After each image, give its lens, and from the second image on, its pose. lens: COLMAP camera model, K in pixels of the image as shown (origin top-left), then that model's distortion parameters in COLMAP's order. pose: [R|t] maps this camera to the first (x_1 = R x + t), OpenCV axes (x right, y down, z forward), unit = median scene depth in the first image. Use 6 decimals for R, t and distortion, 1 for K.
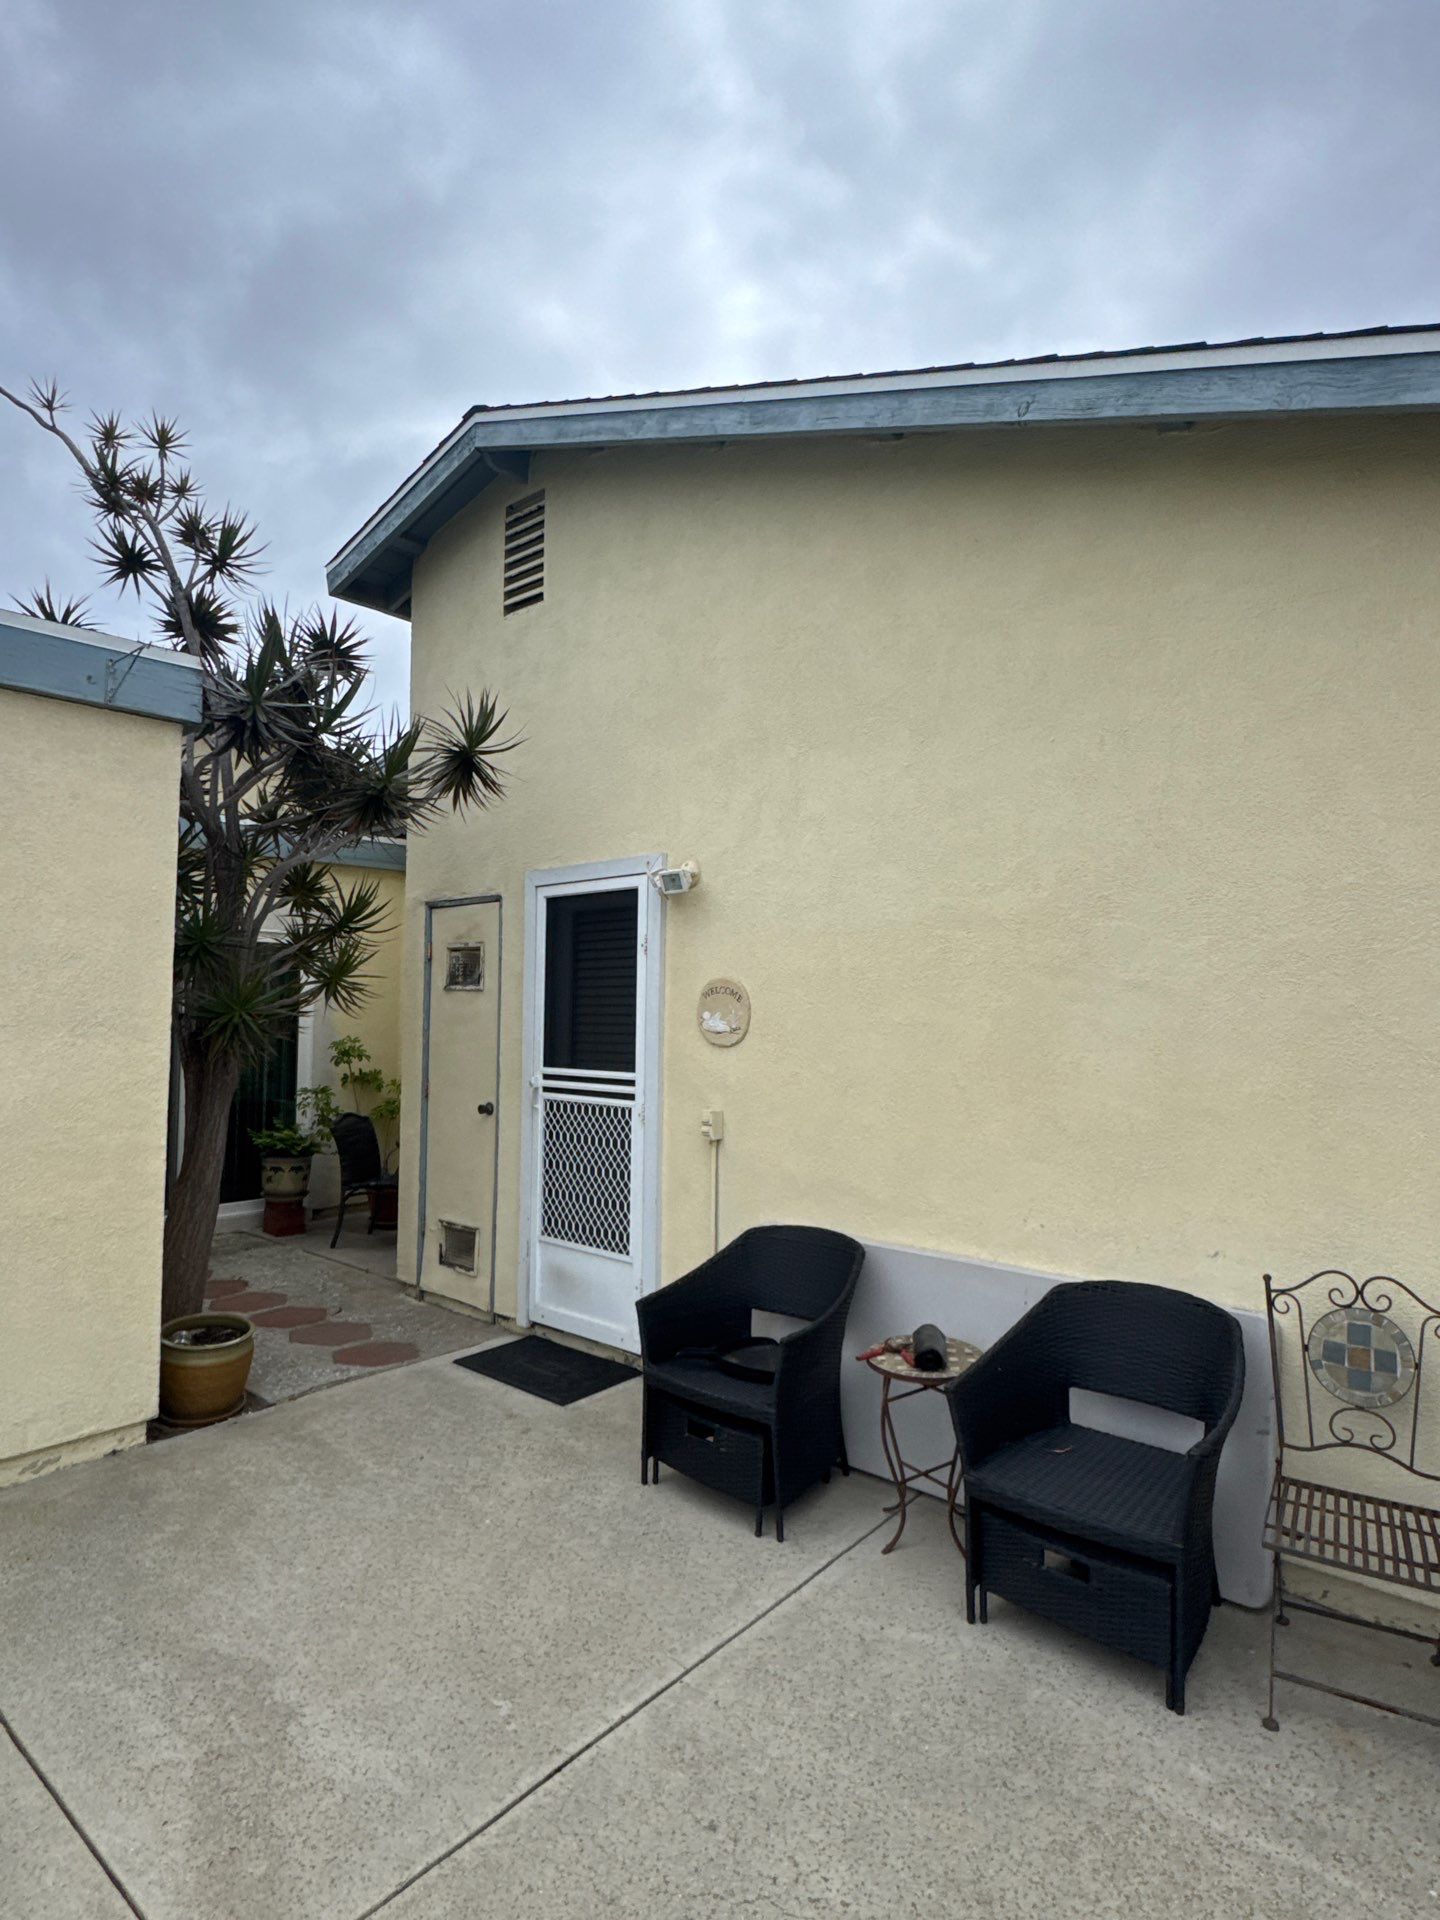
lens RADIAL K [[1022.9, 0, 720.0], [0, 1022.9, 960.0], [0, 0, 1]] dist [0.000302, -0.000260]
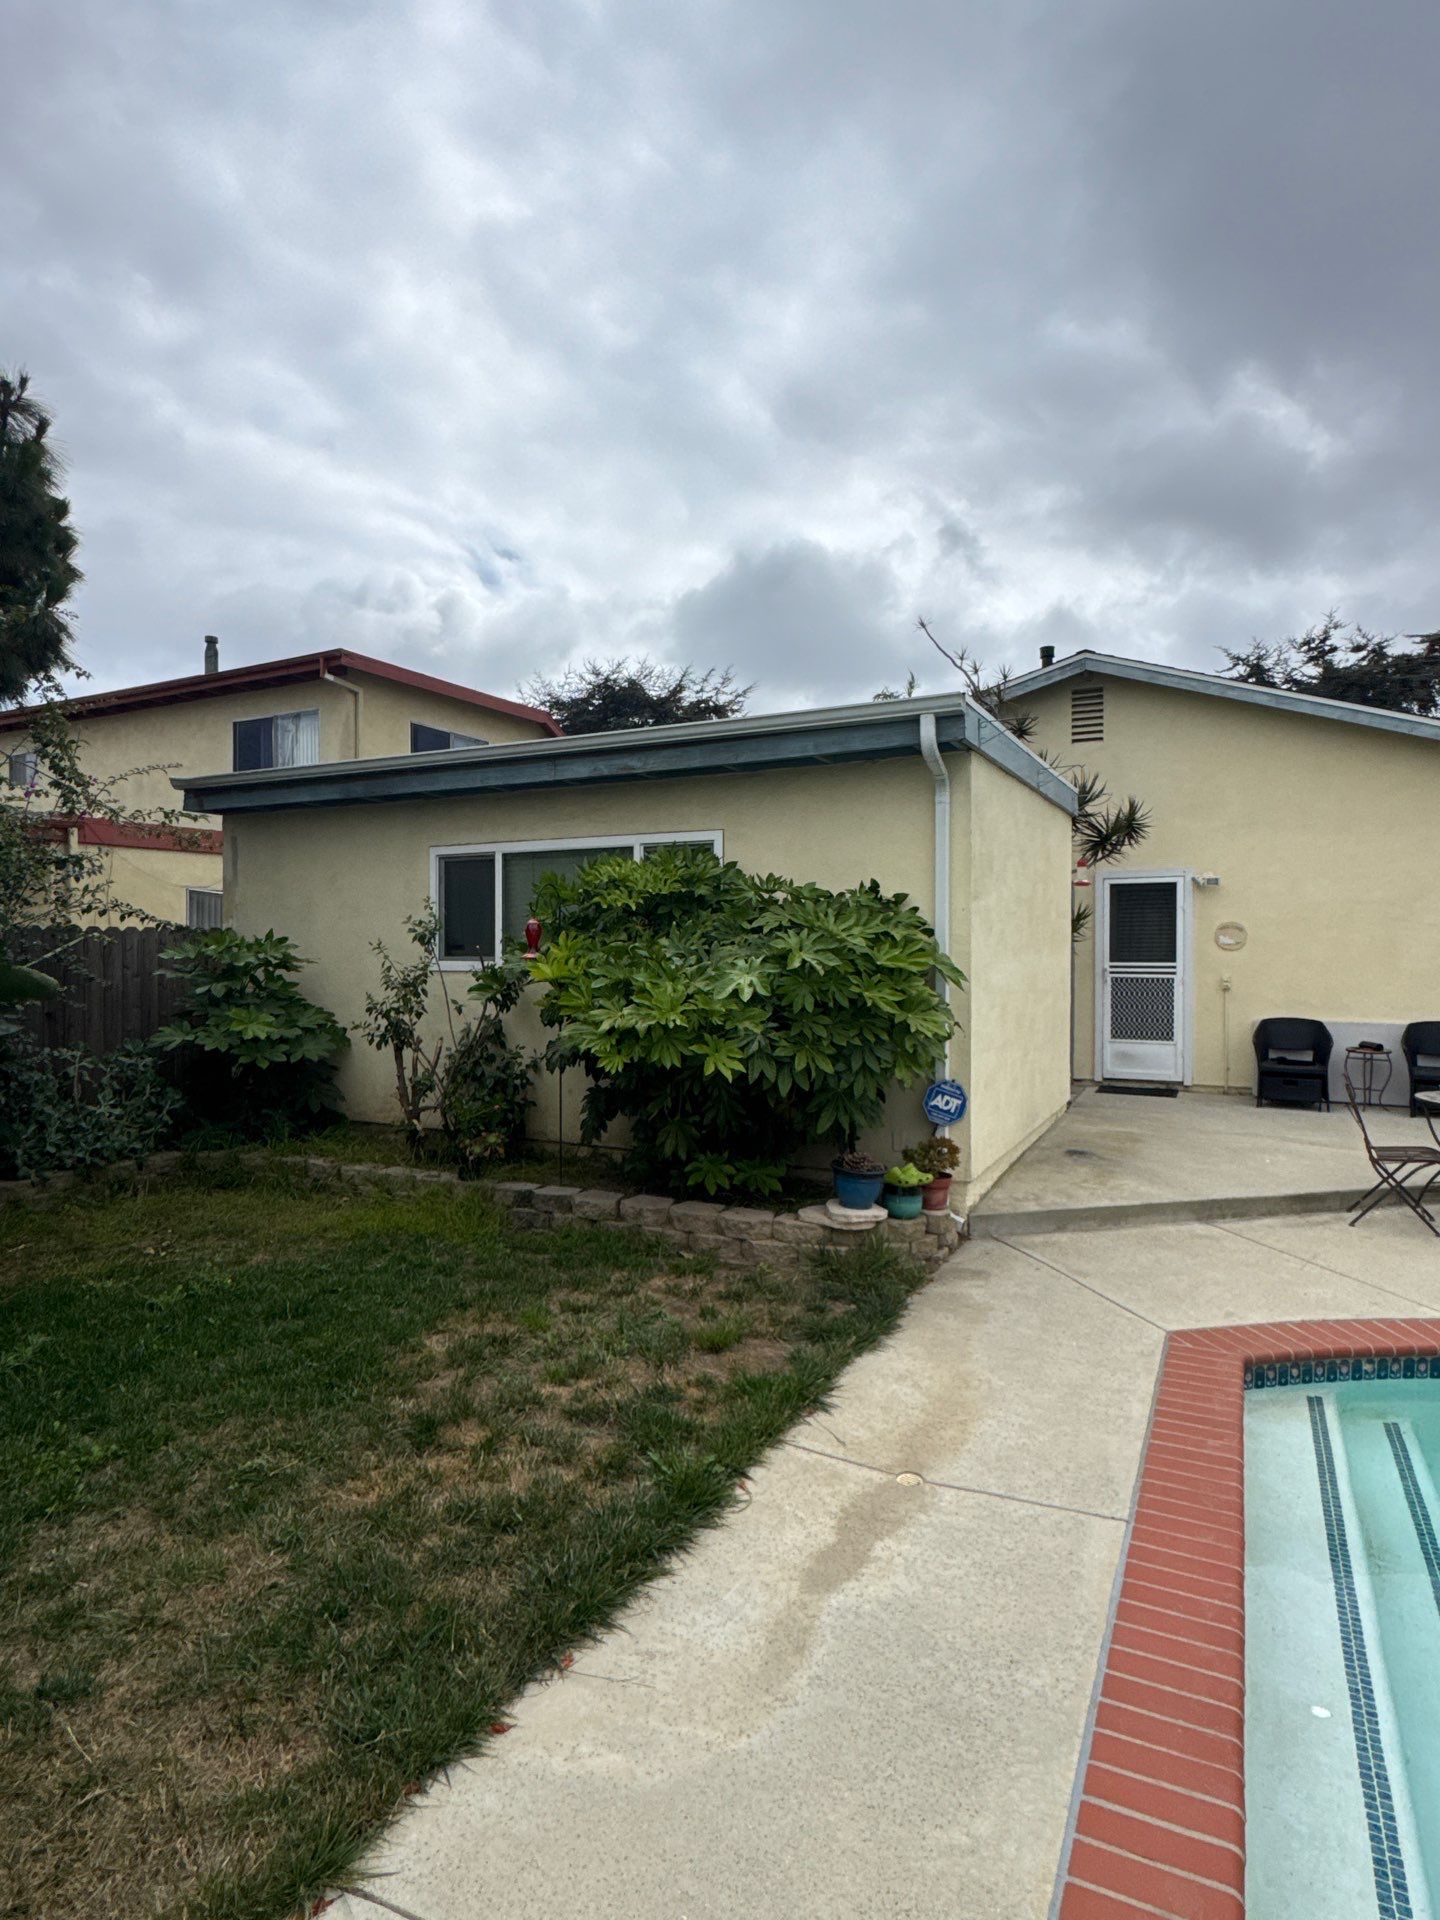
lens RADIAL K [[1022.9, 0, 720.0], [0, 1022.9, 960.0], [0, 0, 1]] dist [0.000302, -0.000260]
pose [[0.971889, -0.008766, 0.235277, -1.624724], [-0.005589, 0.998166, 0.060276, -0.029229], [-0.235374, -0.059896, 0.970058, -0.995586]]
